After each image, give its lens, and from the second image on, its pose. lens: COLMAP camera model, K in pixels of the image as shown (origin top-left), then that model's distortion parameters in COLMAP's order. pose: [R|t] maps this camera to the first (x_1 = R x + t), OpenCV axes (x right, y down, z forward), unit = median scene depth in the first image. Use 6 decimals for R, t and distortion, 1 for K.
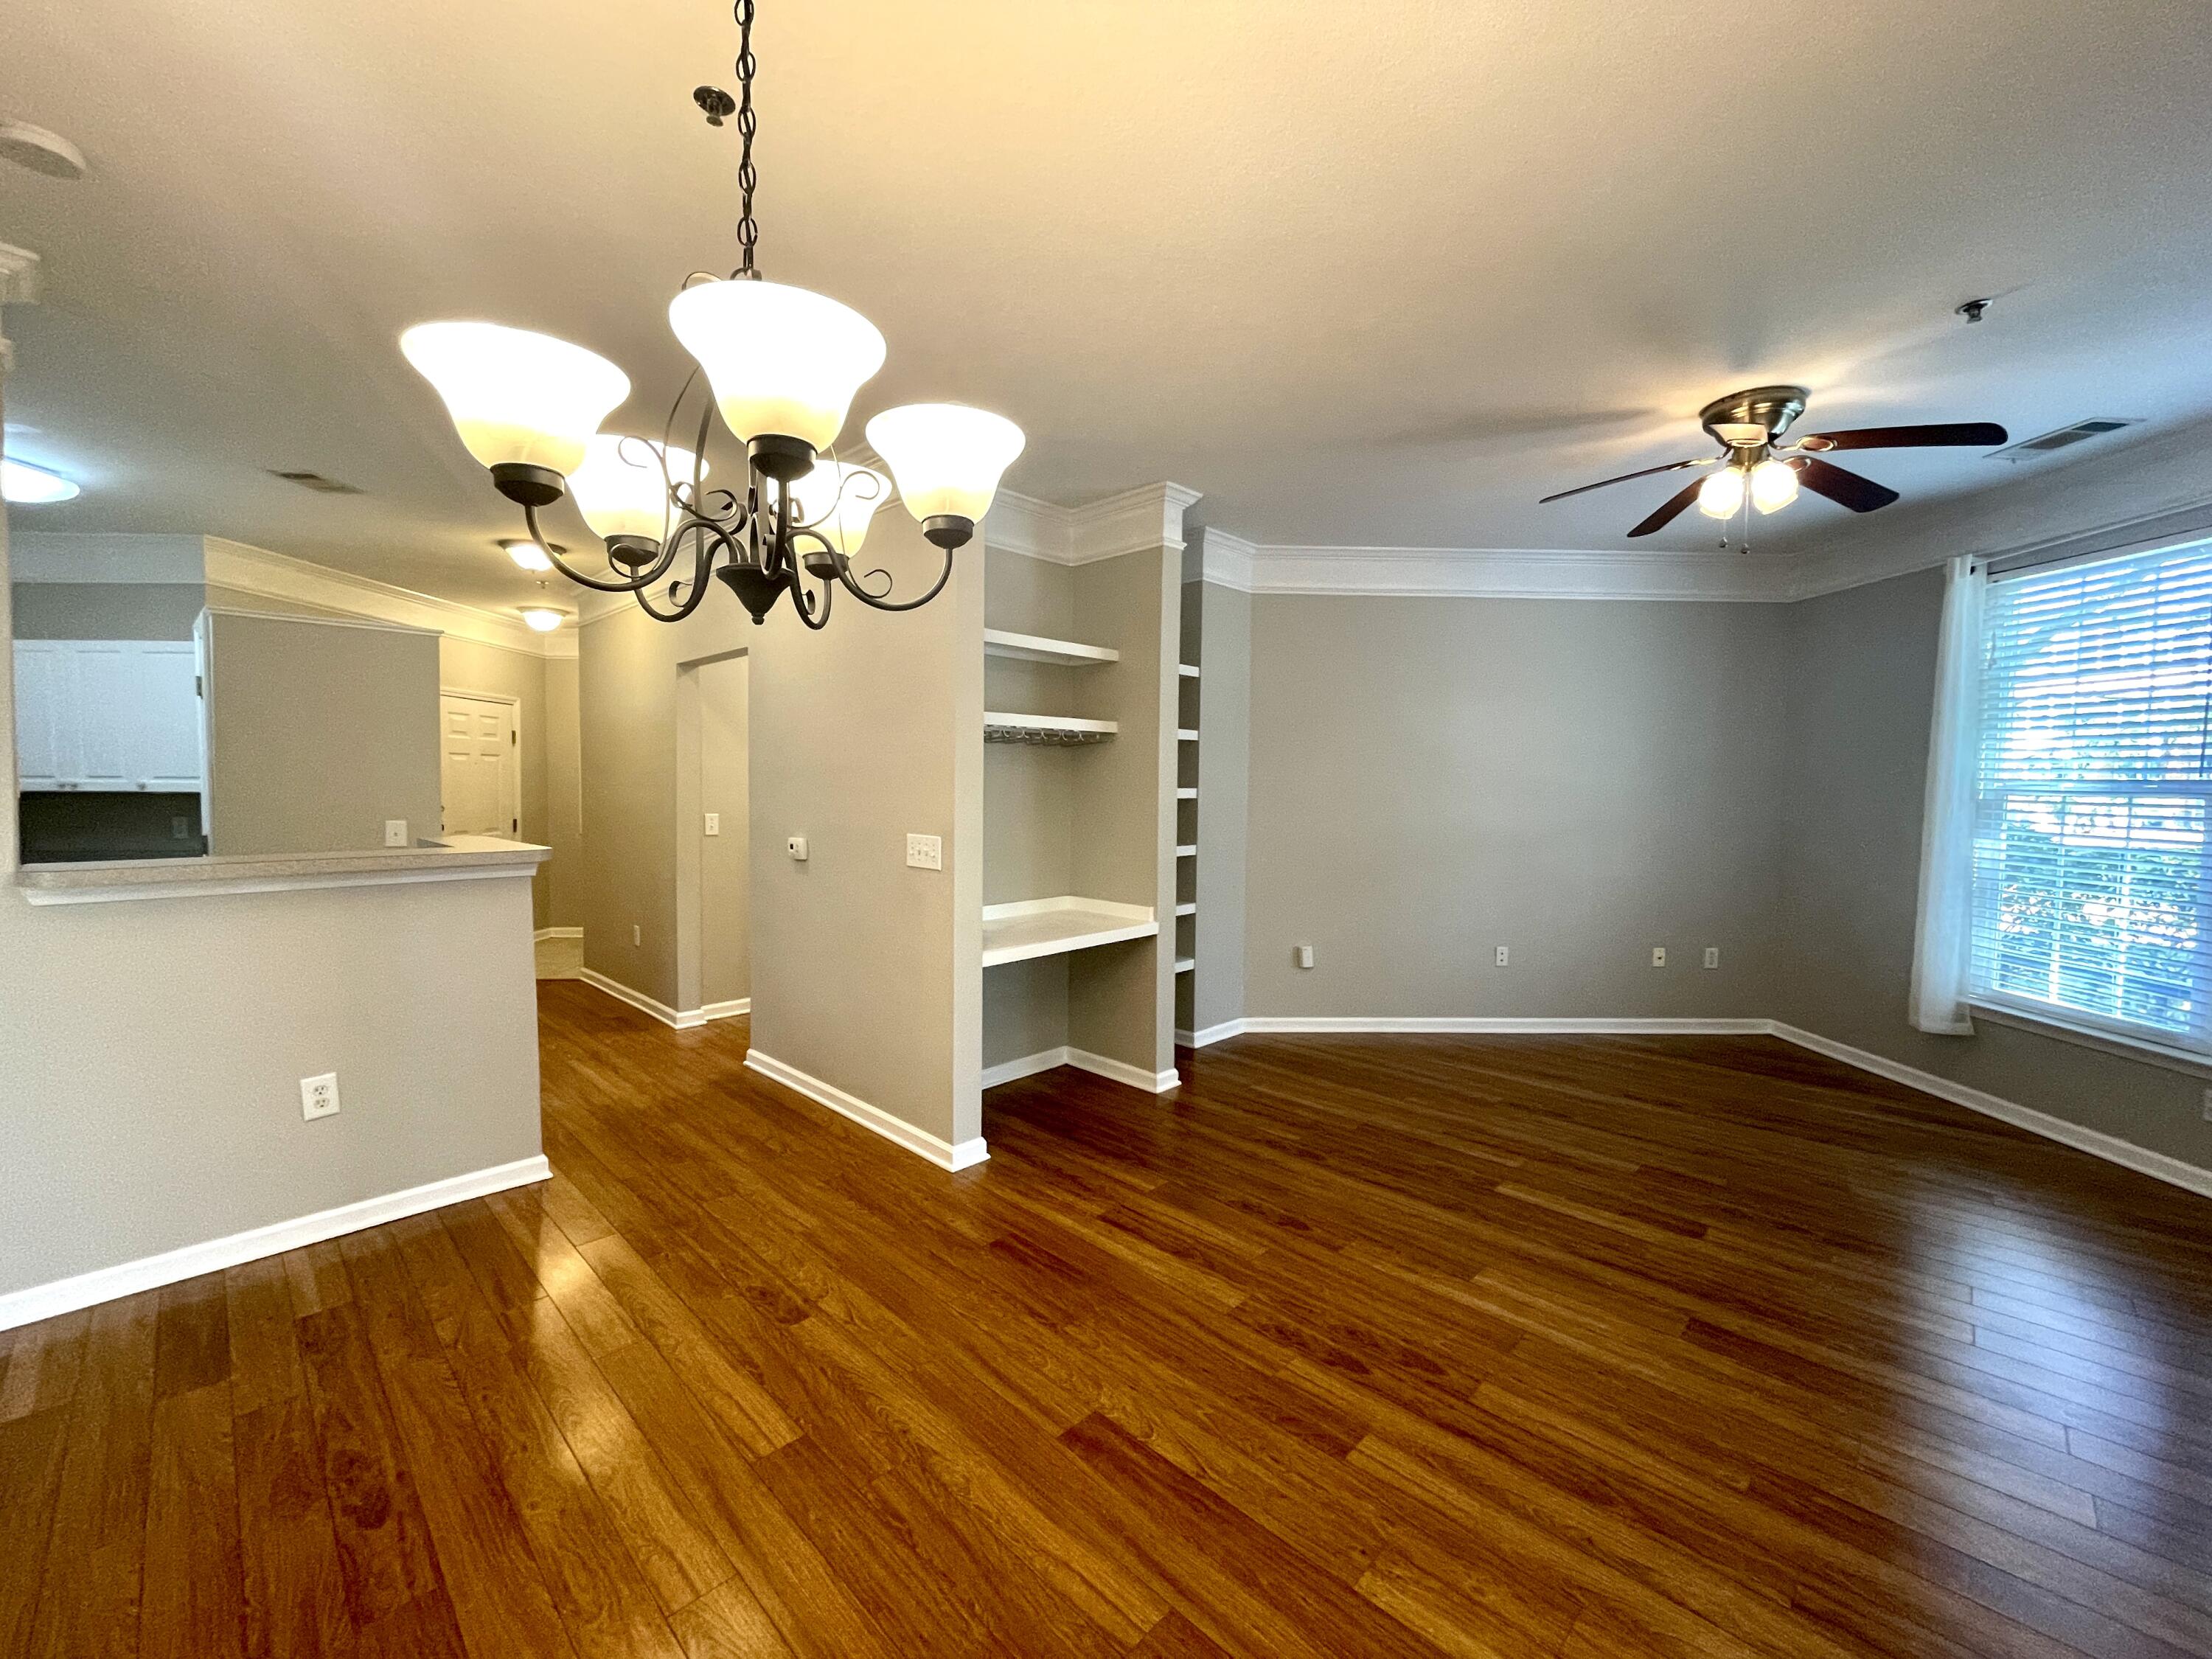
lens RADIAL K [[897.7, 0, 1106.0], [0, 897.7, 822.5], [0, 0, 1]] dist [-0.002163, -0.000317]
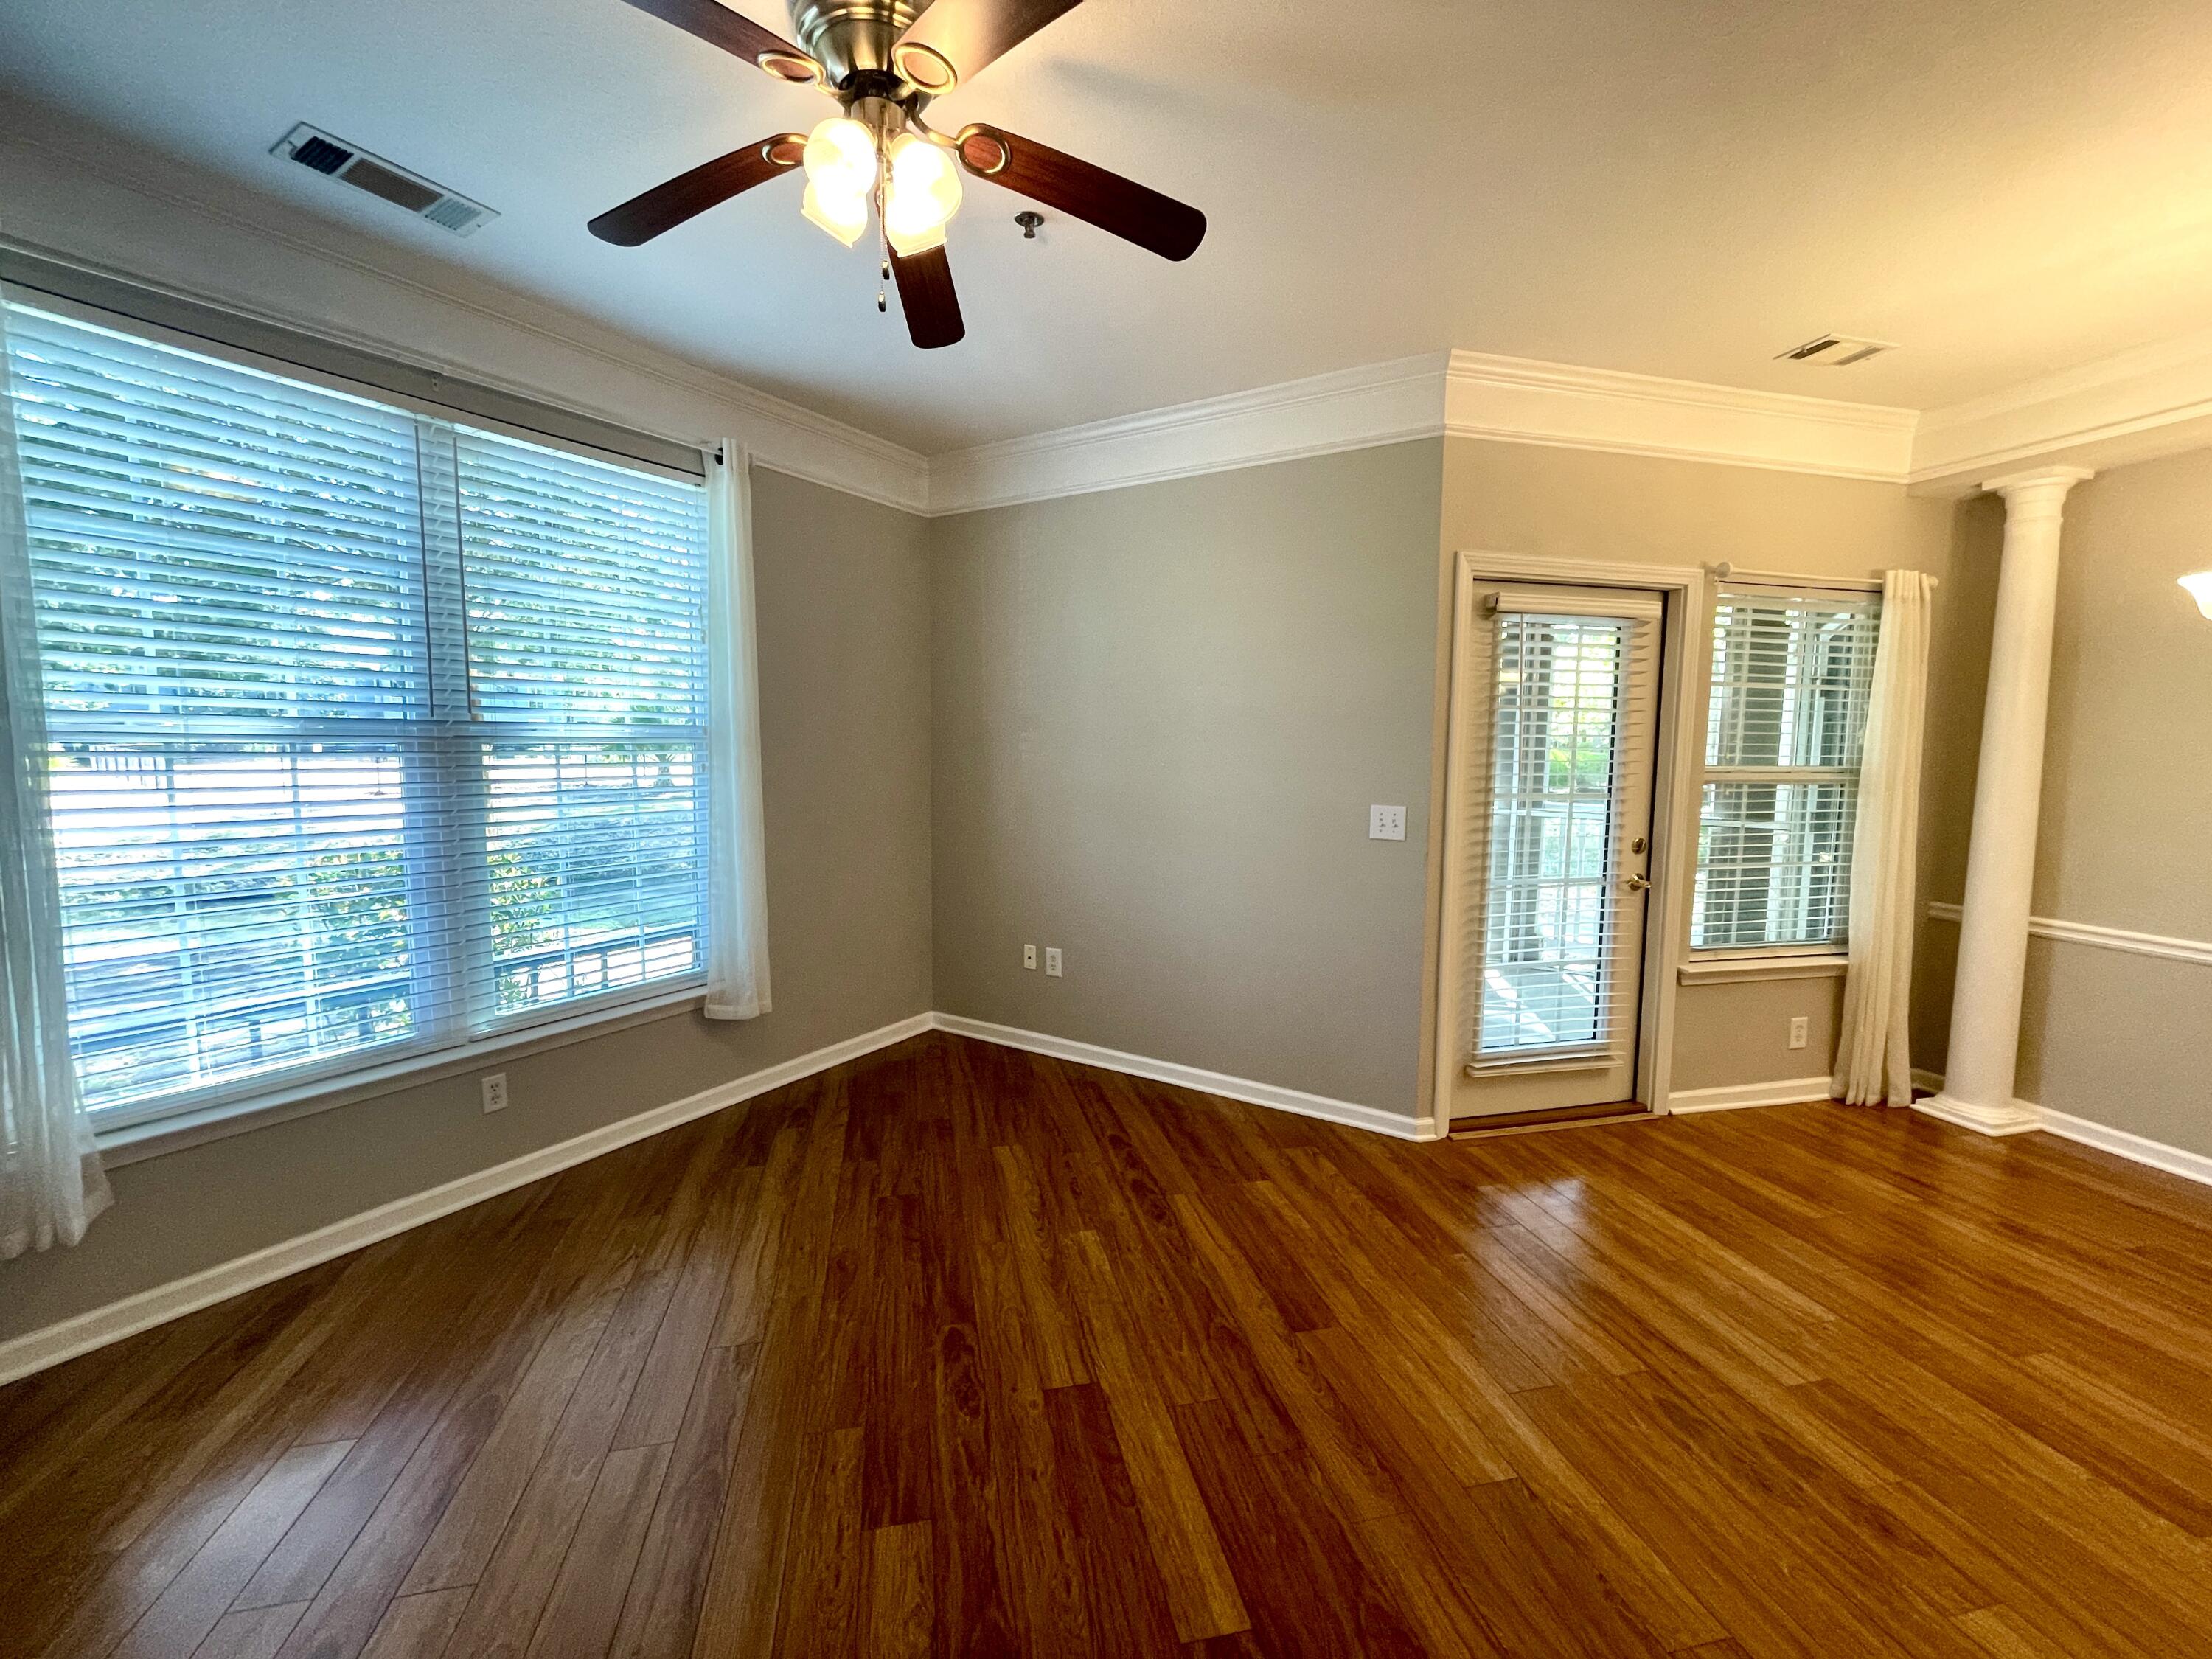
lens RADIAL K [[897.7, 0, 1106.0], [0, 897.7, 822.5], [0, 0, 1]] dist [-0.002163, -0.000317]
pose [[-0.840852, -0.067324, 0.537063, 0.346357], [0.006773, 0.990848, 0.134813, -0.077073], [-0.541223, 0.116995, -0.832700, 1.724781]]
